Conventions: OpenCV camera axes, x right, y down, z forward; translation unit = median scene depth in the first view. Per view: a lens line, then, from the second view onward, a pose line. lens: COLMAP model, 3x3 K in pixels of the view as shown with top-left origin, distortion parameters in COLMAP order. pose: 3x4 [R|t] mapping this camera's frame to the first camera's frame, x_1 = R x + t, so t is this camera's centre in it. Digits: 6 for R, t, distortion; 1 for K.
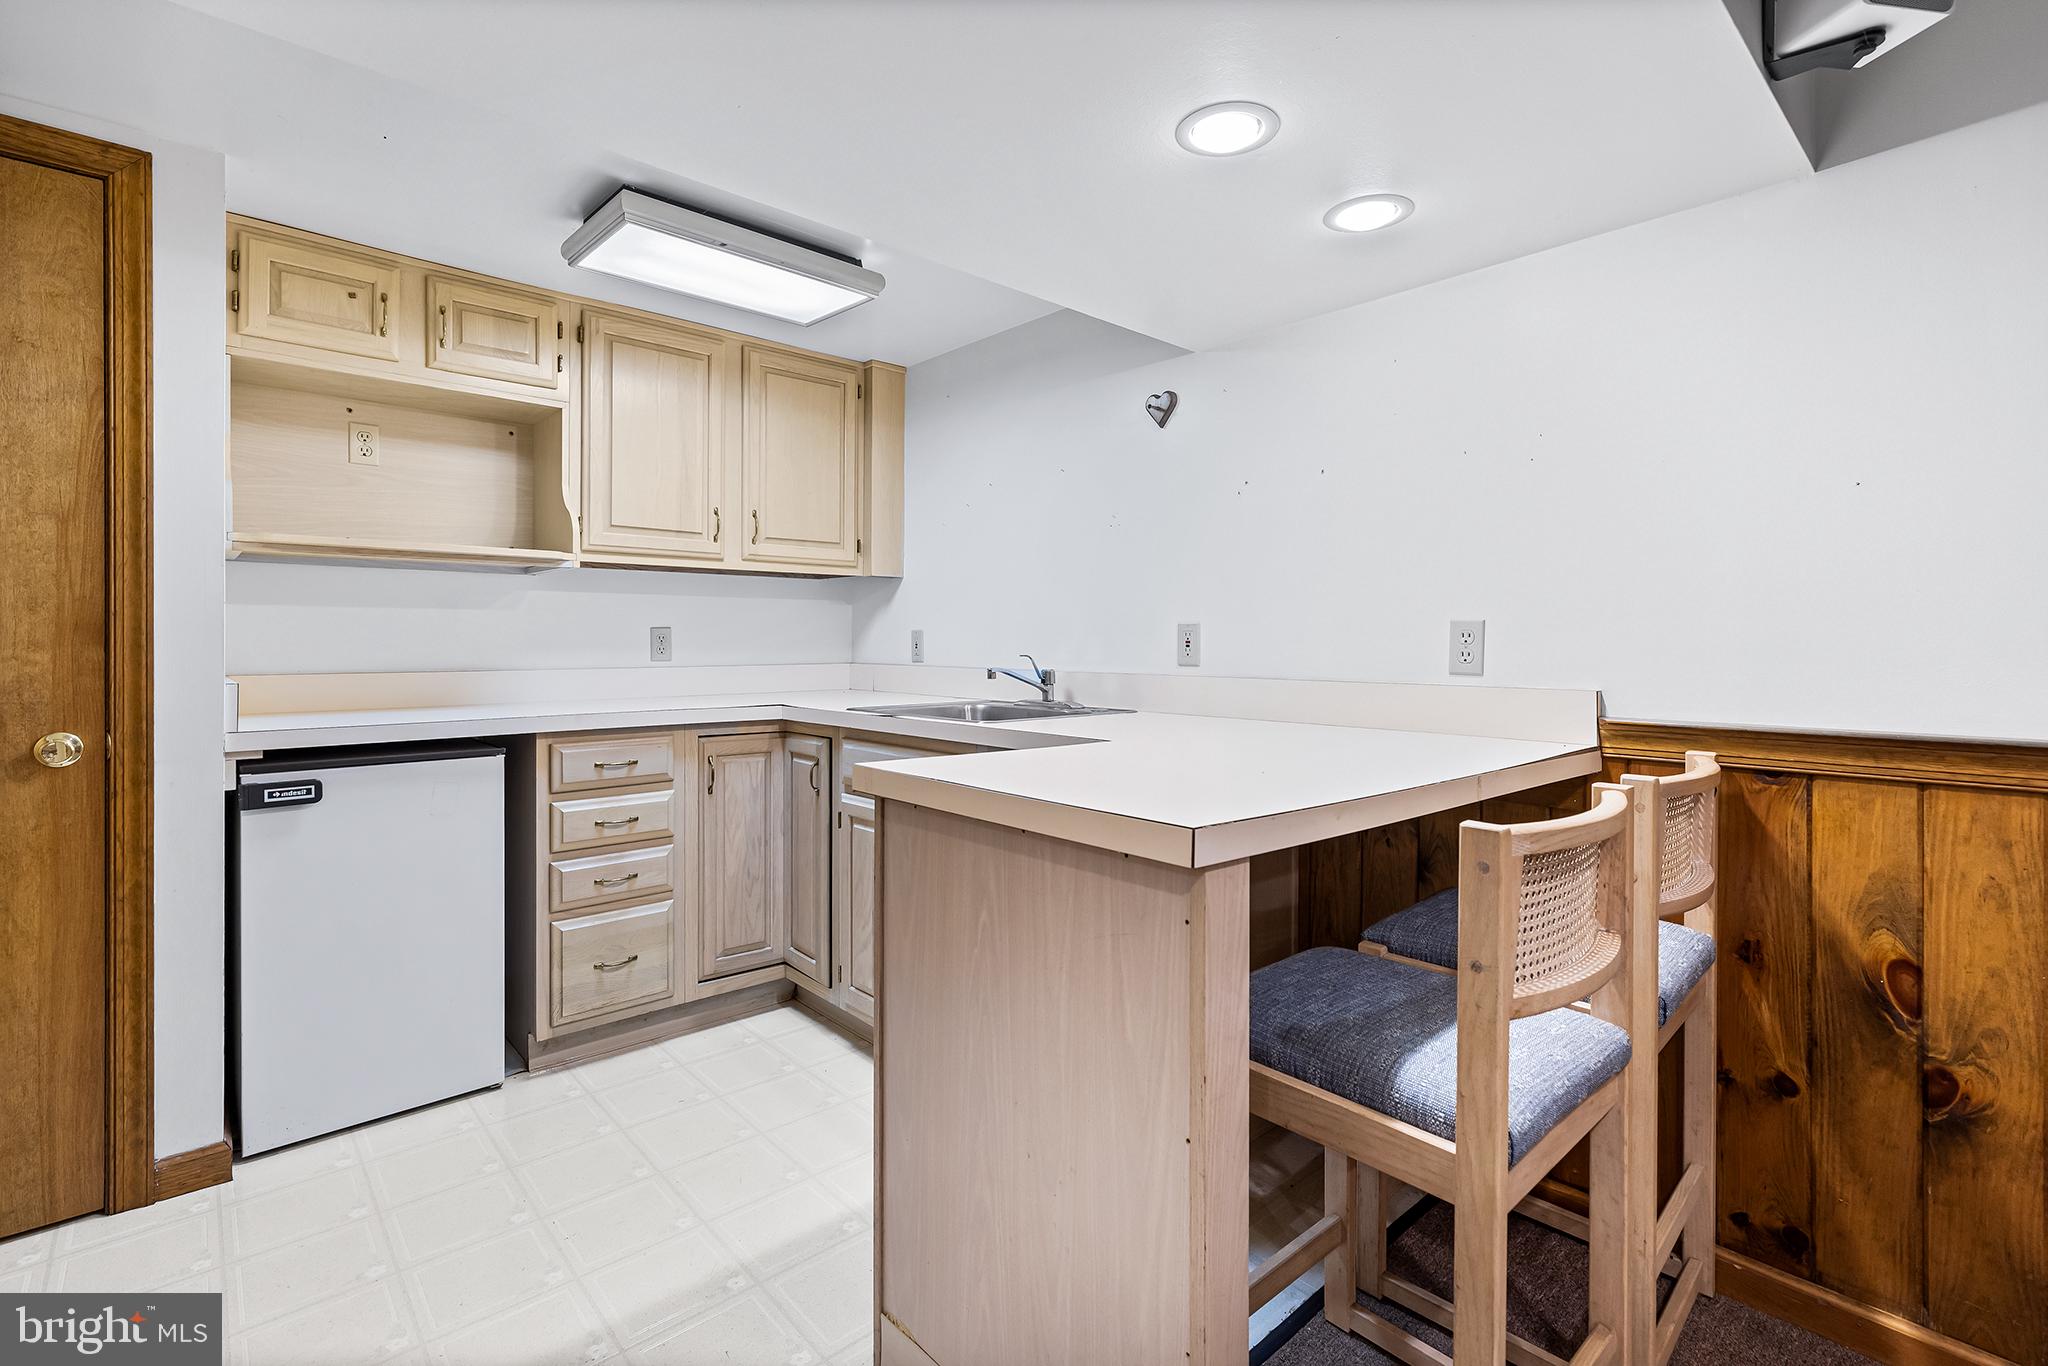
lens RADIAL K [[929.6, 0, 1025.1], [0, 929.6, 646.2], [0, 0, 1]] dist [-0.000513, -0.000524]
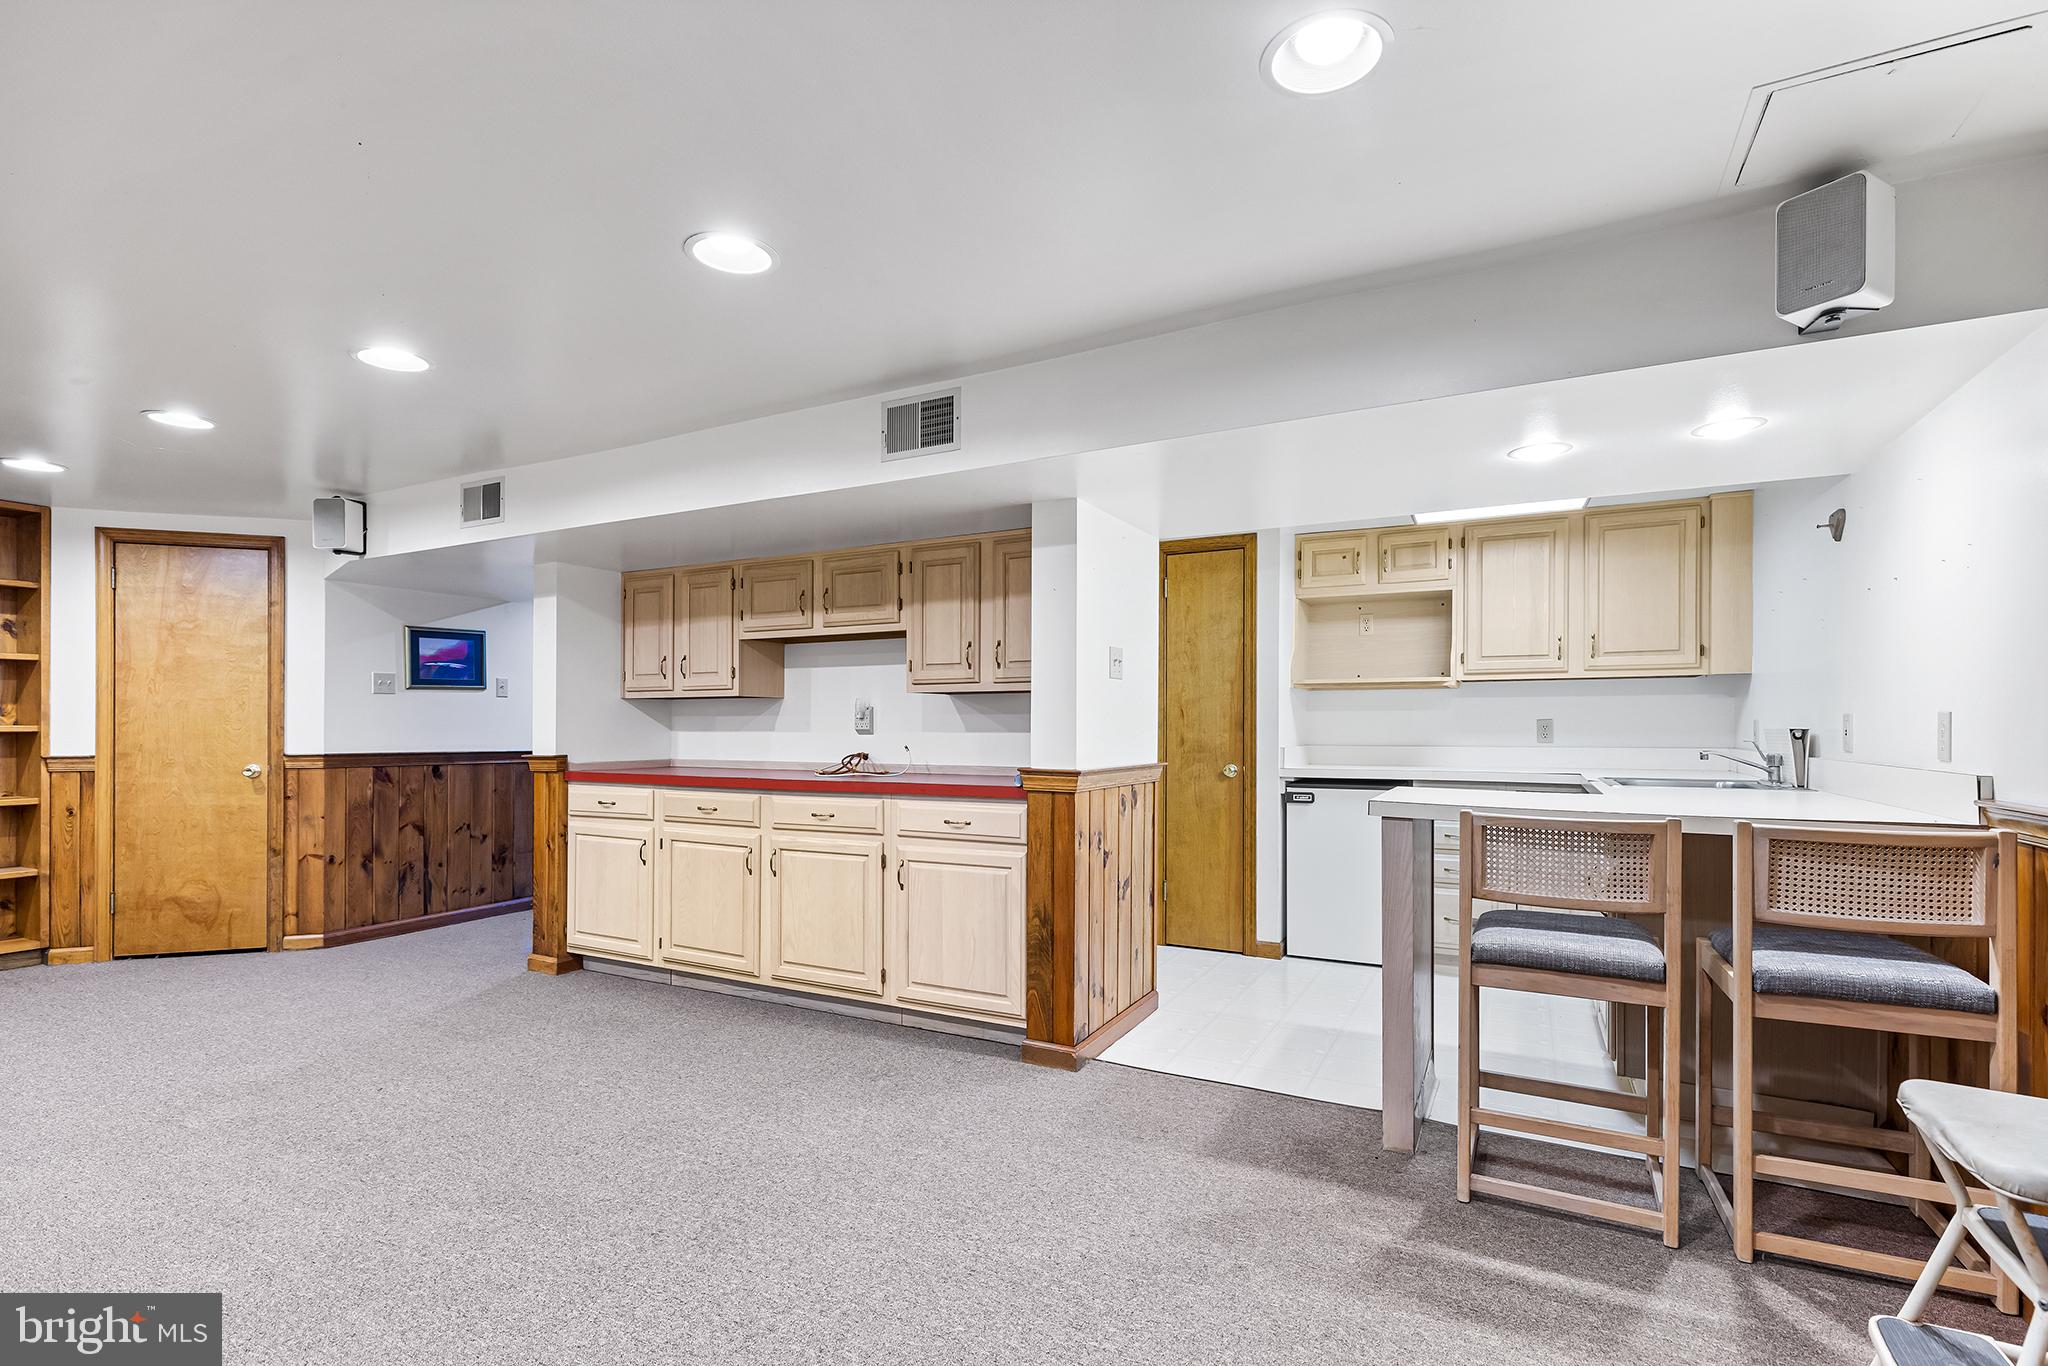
lens RADIAL K [[942.9, 0, 1024.7], [0, 942.9, 727.5], [0, 0, 1]] dist [0.000018, -0.000002]
pose [[0.345543, -0.002230, -0.938400, 0.962285], [-0.004406, 0.999982, -0.003999, 0.002188], [0.938392, 0.005516, 0.345527, -0.356338]]
